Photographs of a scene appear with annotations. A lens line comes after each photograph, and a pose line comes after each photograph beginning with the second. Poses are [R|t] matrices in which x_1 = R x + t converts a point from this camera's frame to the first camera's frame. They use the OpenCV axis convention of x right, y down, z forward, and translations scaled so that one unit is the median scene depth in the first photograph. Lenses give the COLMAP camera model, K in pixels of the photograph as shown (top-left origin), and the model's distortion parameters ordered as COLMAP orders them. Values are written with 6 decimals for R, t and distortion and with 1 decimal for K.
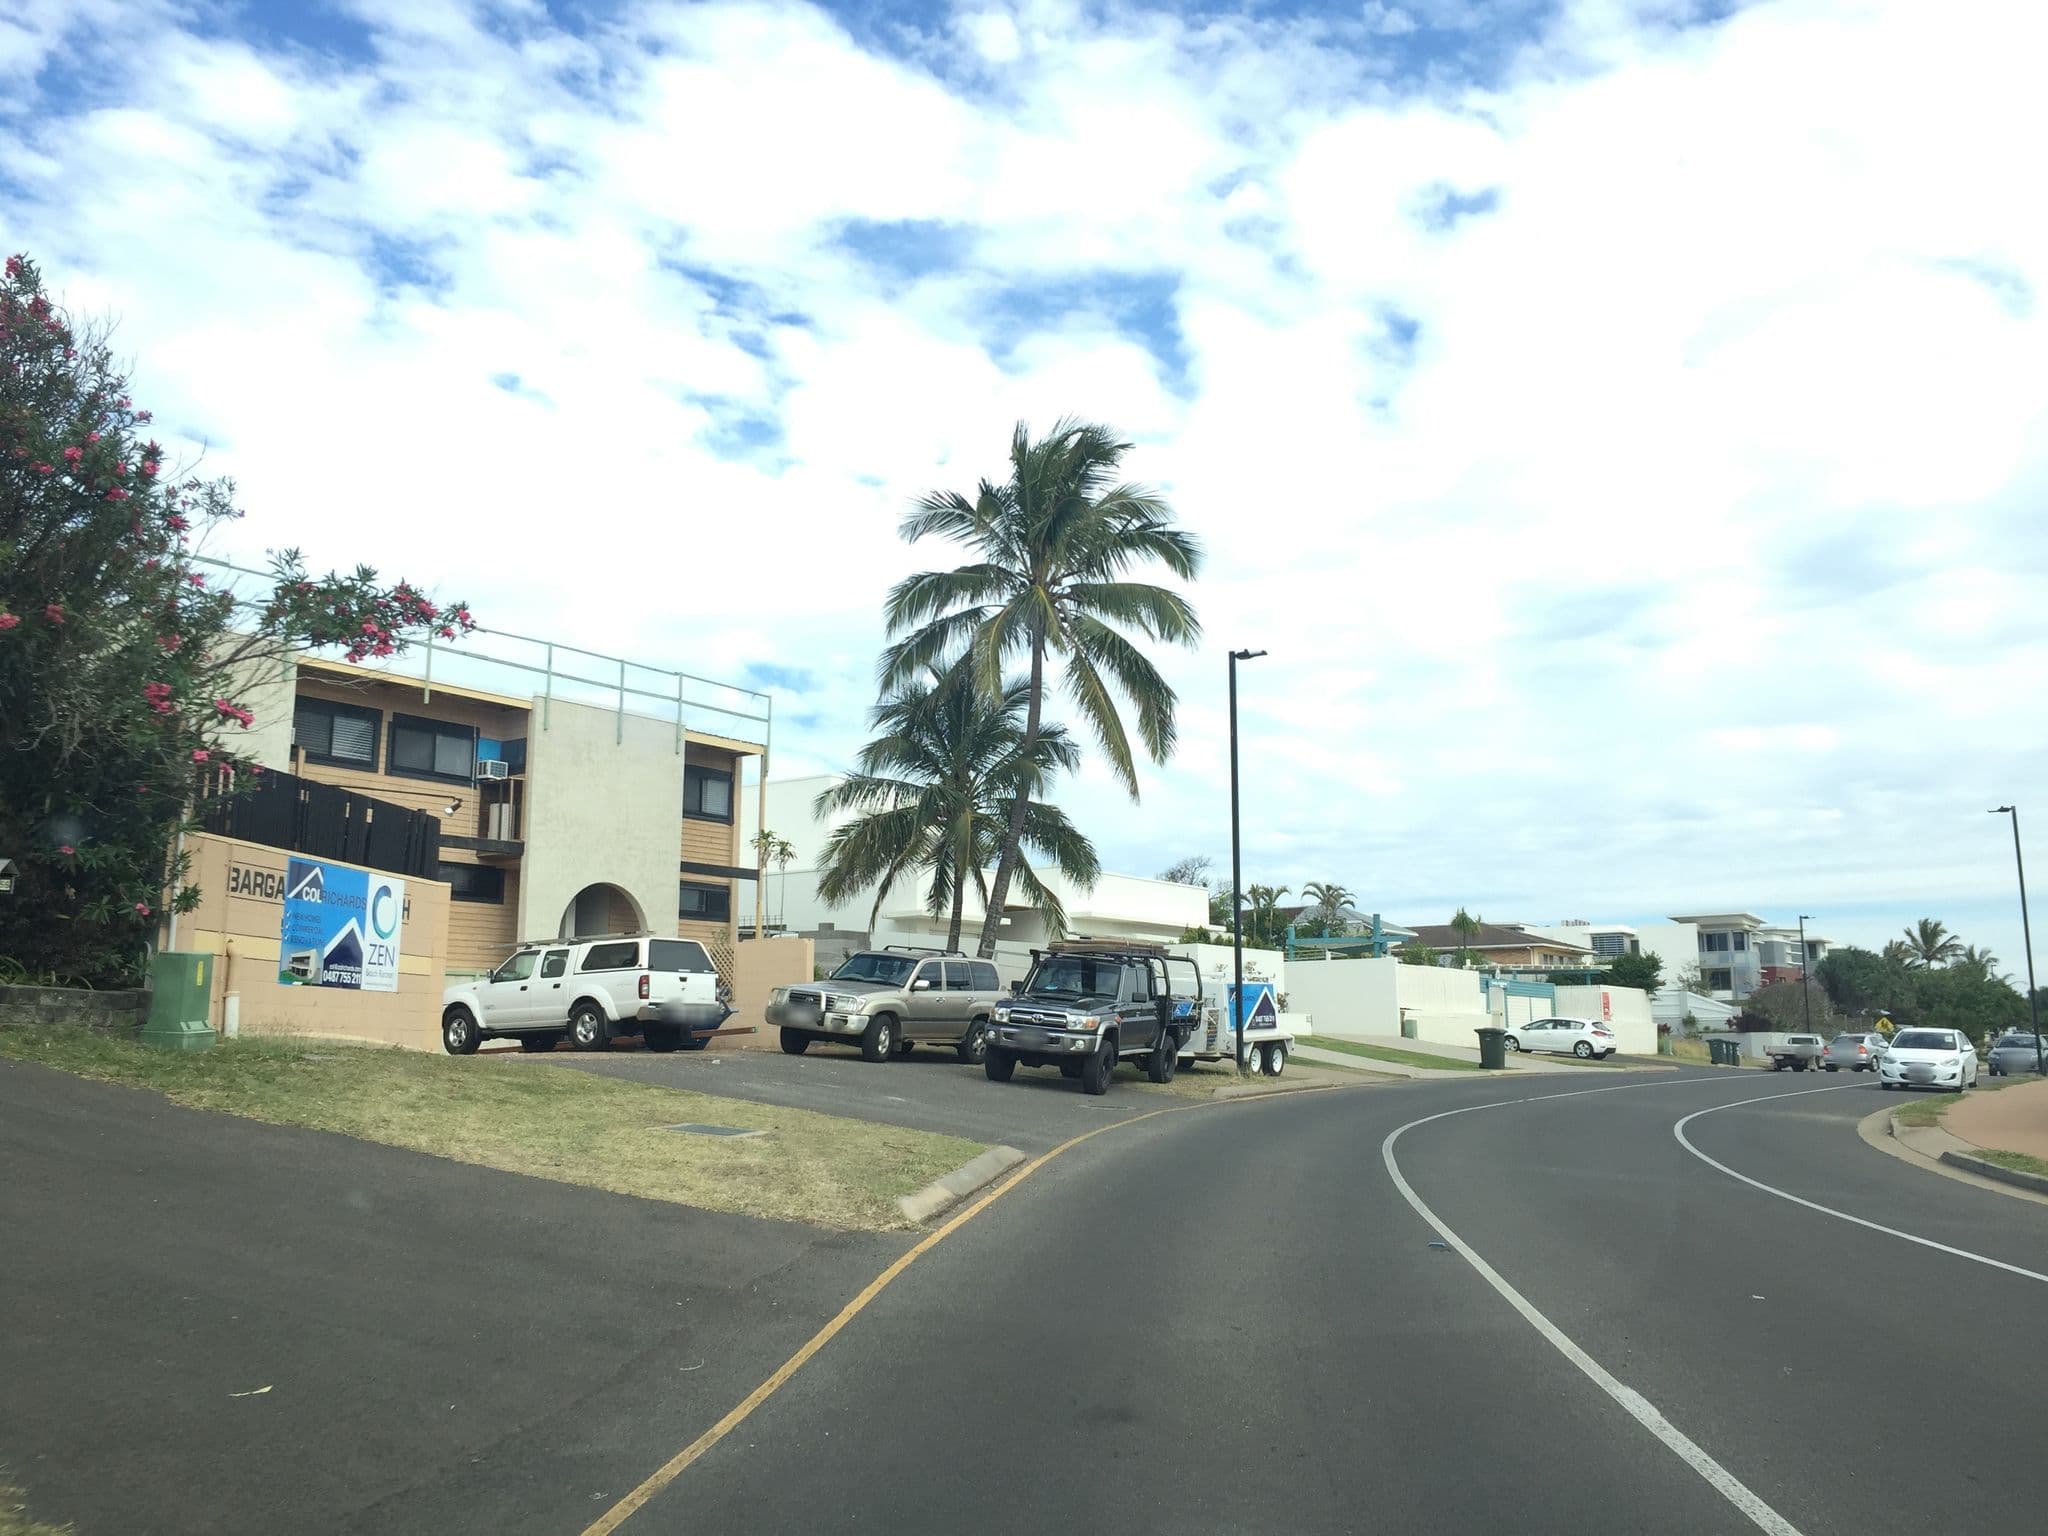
lens RADIAL K [[1581.3, 0, 1032.2], [0, 1581.3, 771.0], [0, 0, 1]] dist [0.055430, -0.042157]
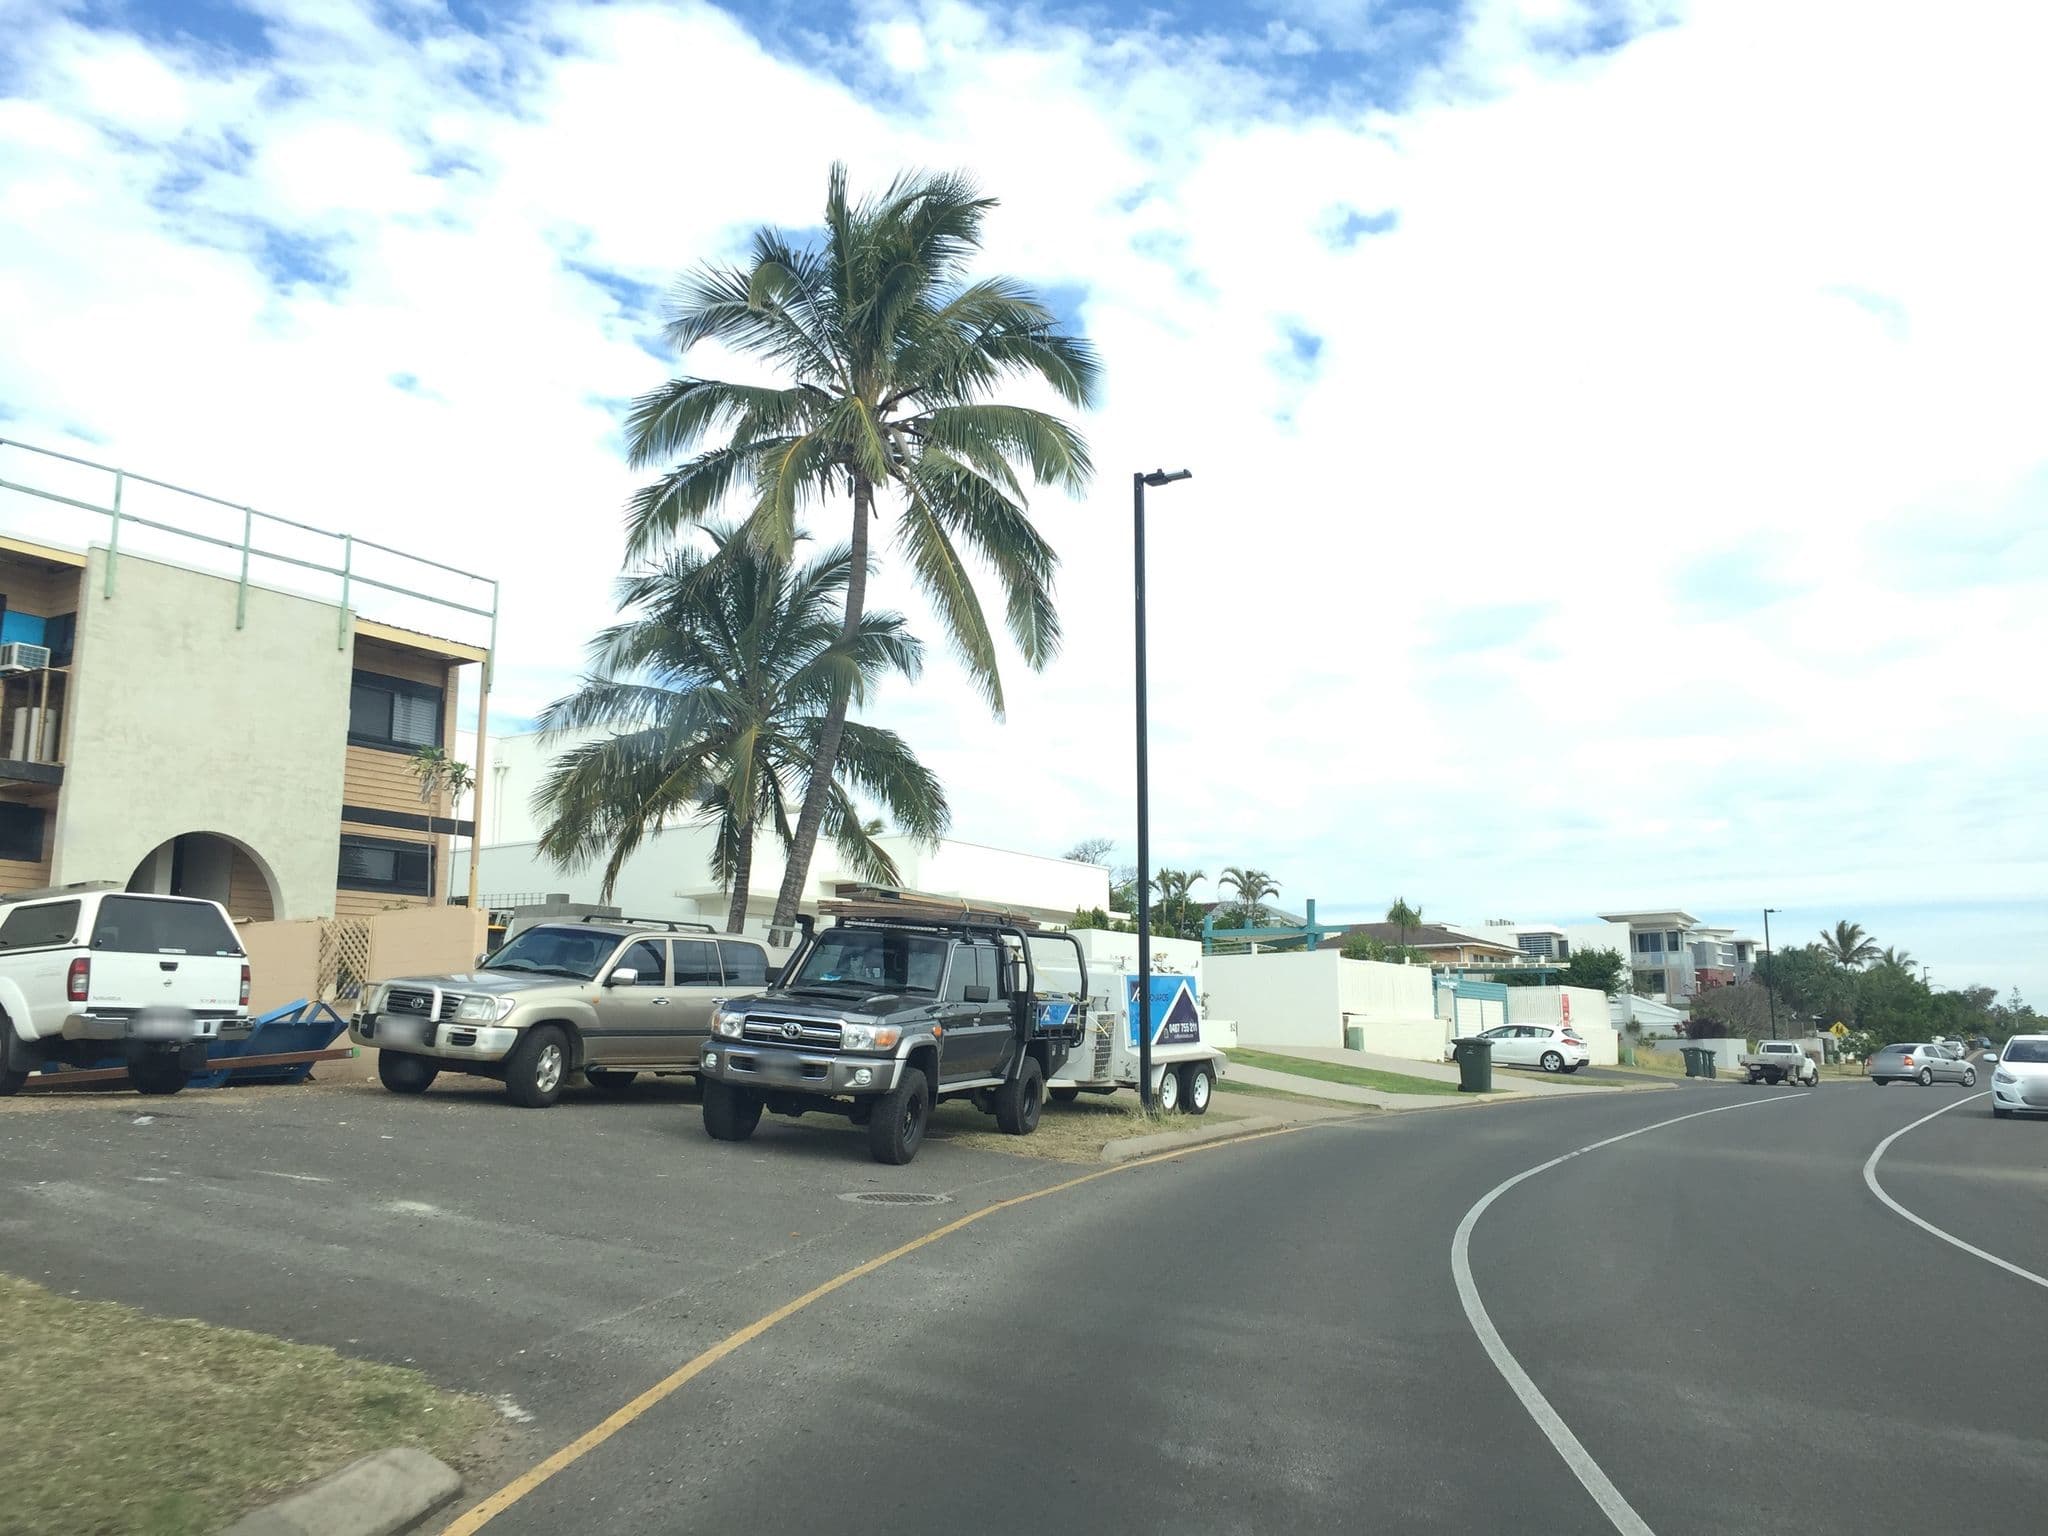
lens RADIAL K [[1581.3, 0, 1014.3], [0, 1581.3, 767.2], [0, 0, 1]] dist [0.055430, -0.042157]
pose [[0.998865, 0.002849, 0.047547, 0.037158], [-0.002480, 0.999966, -0.007822, 0.045113], [-0.047567, 0.007696, 0.998838, 0.292127]]
